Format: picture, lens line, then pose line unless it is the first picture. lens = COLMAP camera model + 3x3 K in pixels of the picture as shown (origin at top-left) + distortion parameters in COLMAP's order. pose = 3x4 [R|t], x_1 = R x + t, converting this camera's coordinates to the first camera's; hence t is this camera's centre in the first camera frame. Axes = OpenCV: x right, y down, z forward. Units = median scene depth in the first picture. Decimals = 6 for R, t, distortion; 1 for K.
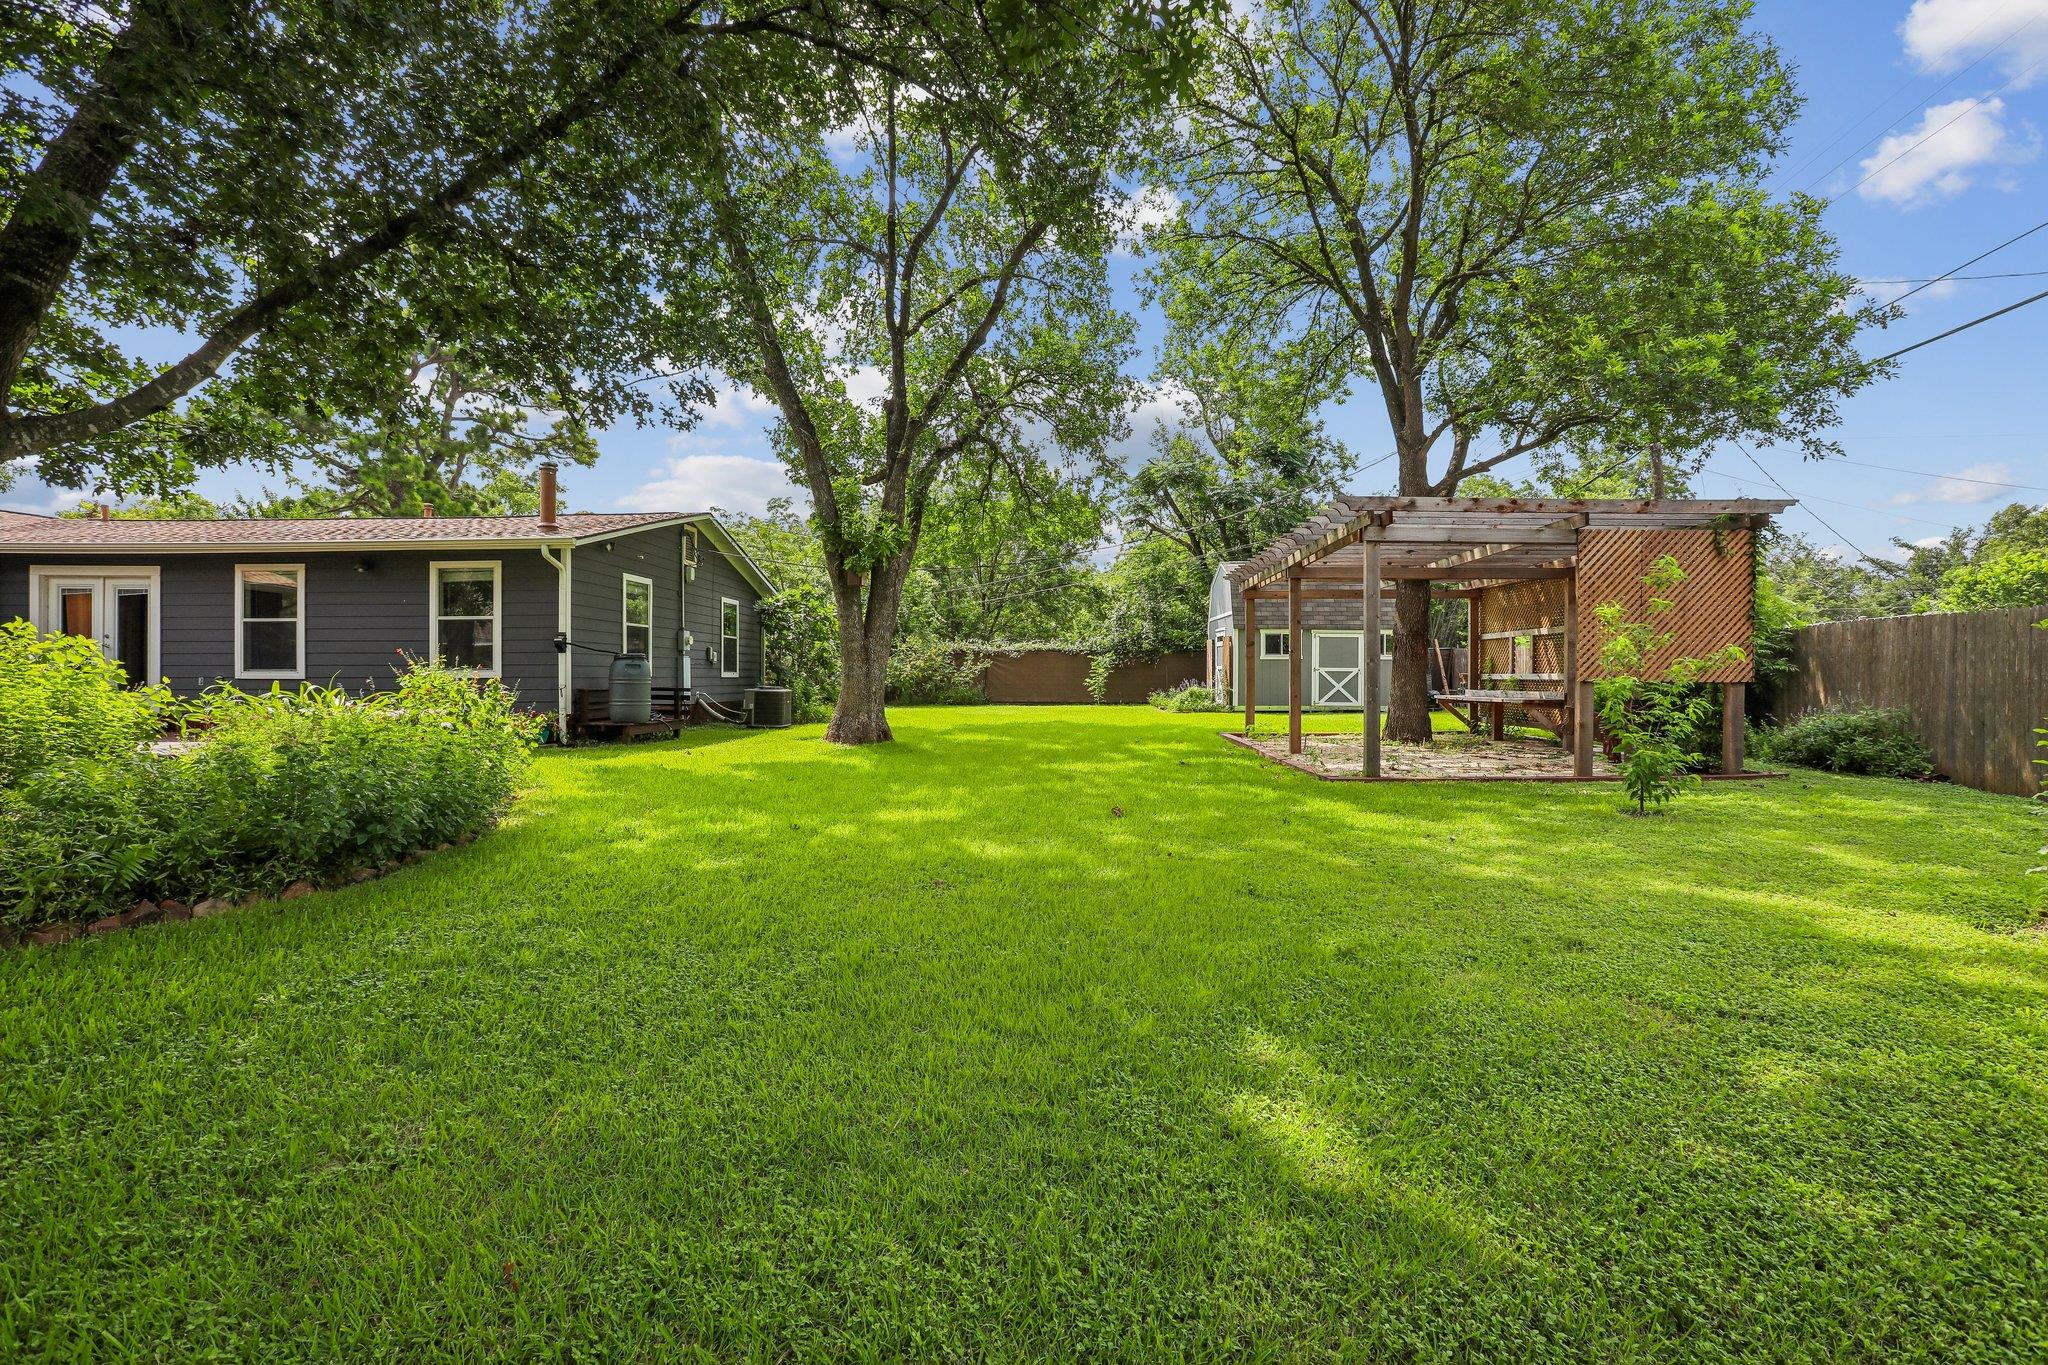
lens RADIAL K [[912.7, 0, 1027.4], [0, 912.7, 677.9], [0, 0, 1]] dist [-0.026205, 0.002334]
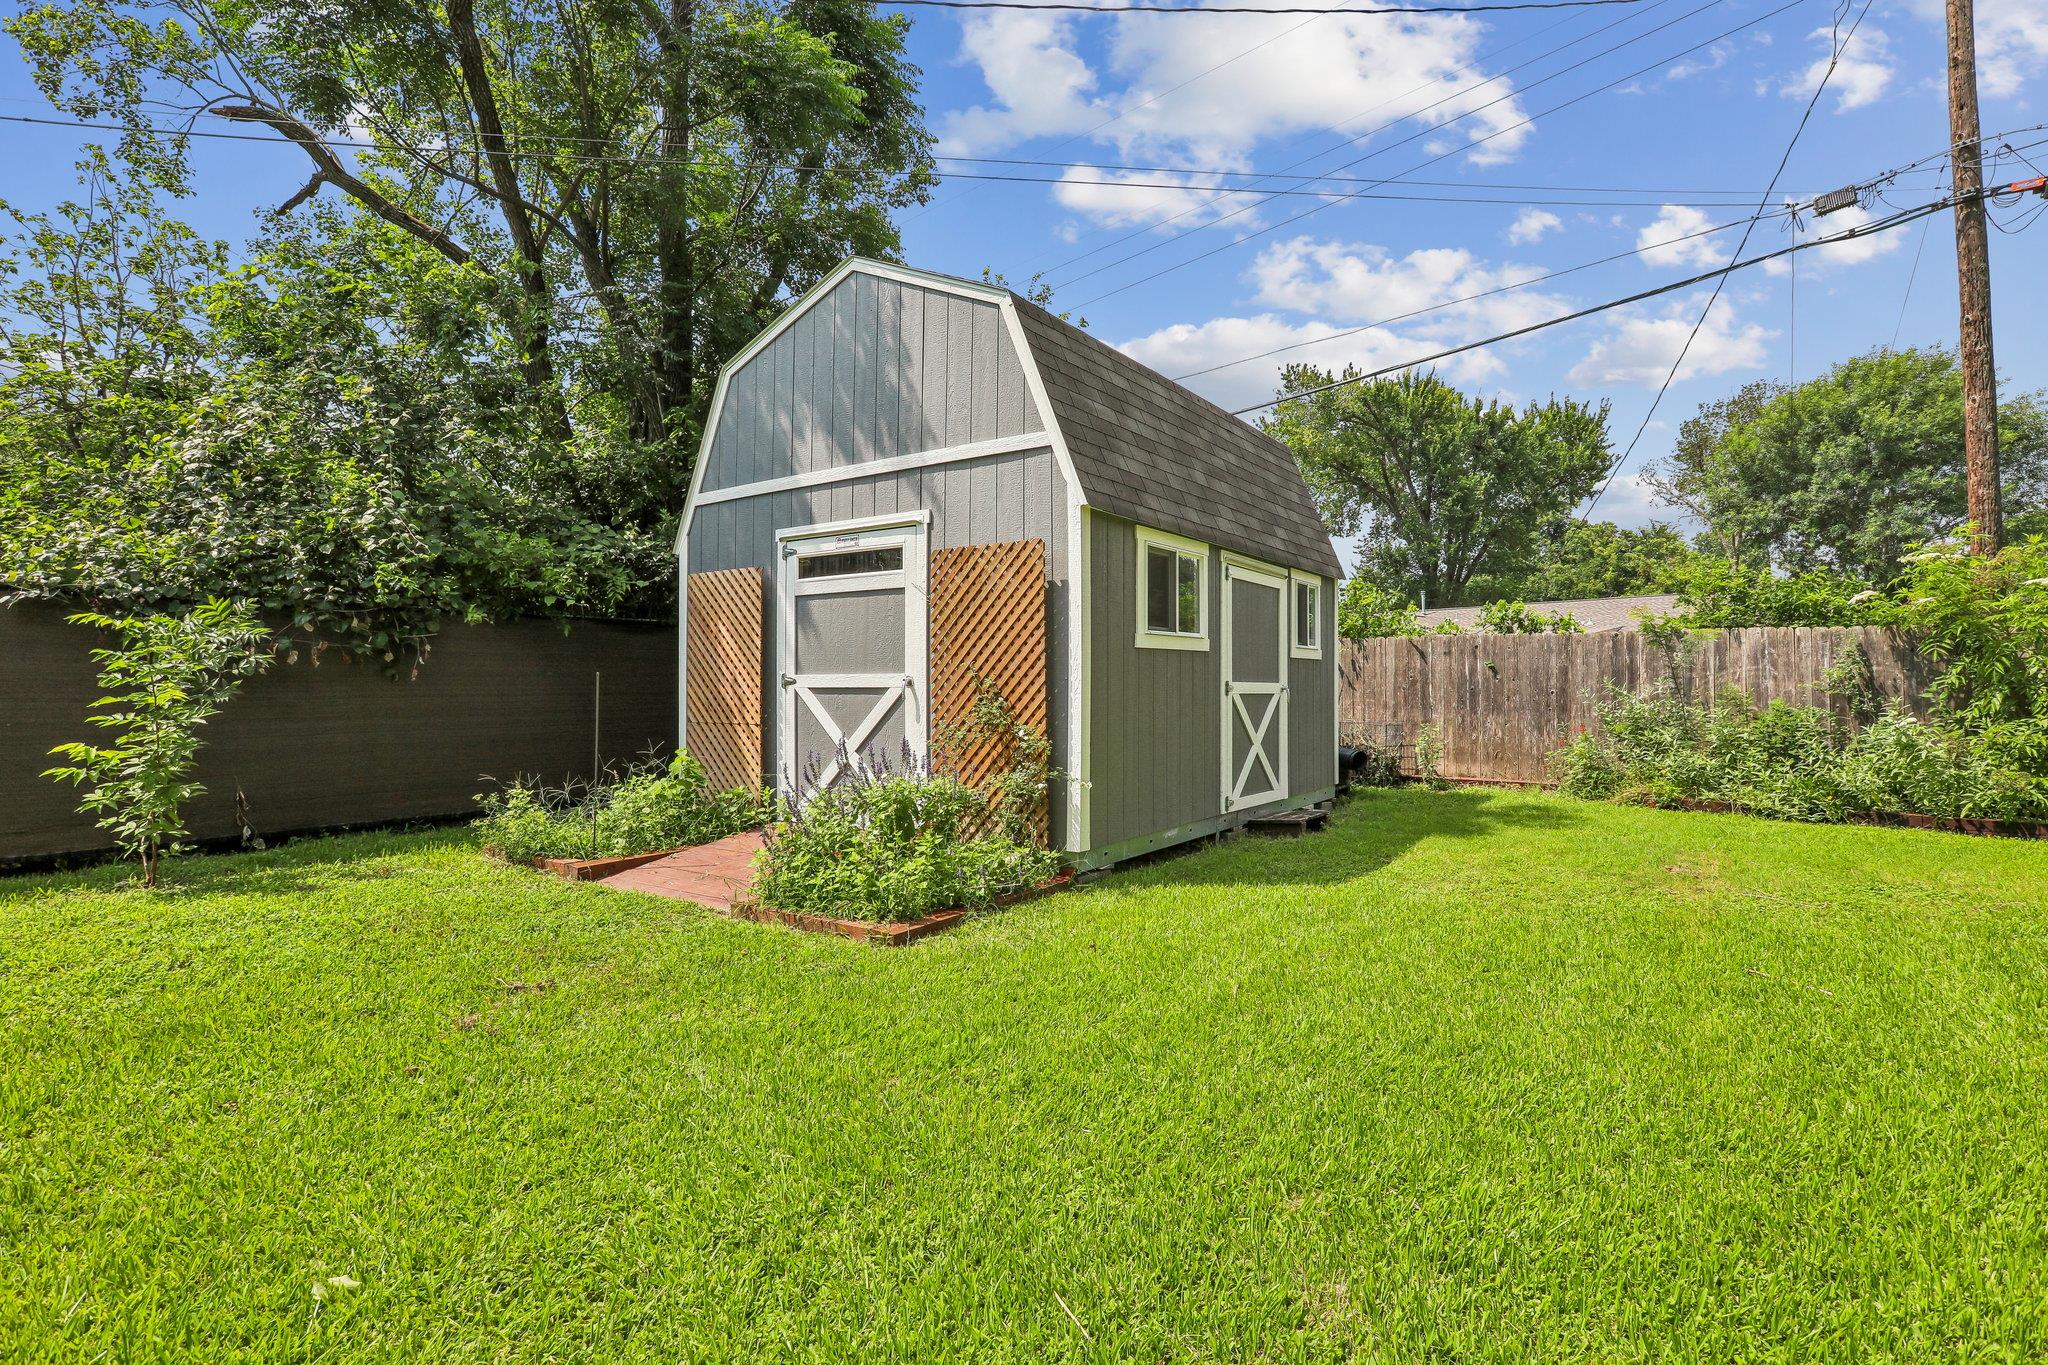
lens RADIAL K [[983.0, 0, 1020.3], [0, 983.0, 676.6], [0, 0, 1]] dist [-0.001851, -0.000283]
pose [[0.606089, -0.004844, 0.795382, 0.035046], [0.003135, 0.999988, 0.003702, -0.016259], [-0.795390, 0.000250, 0.606097, 0.995471]]
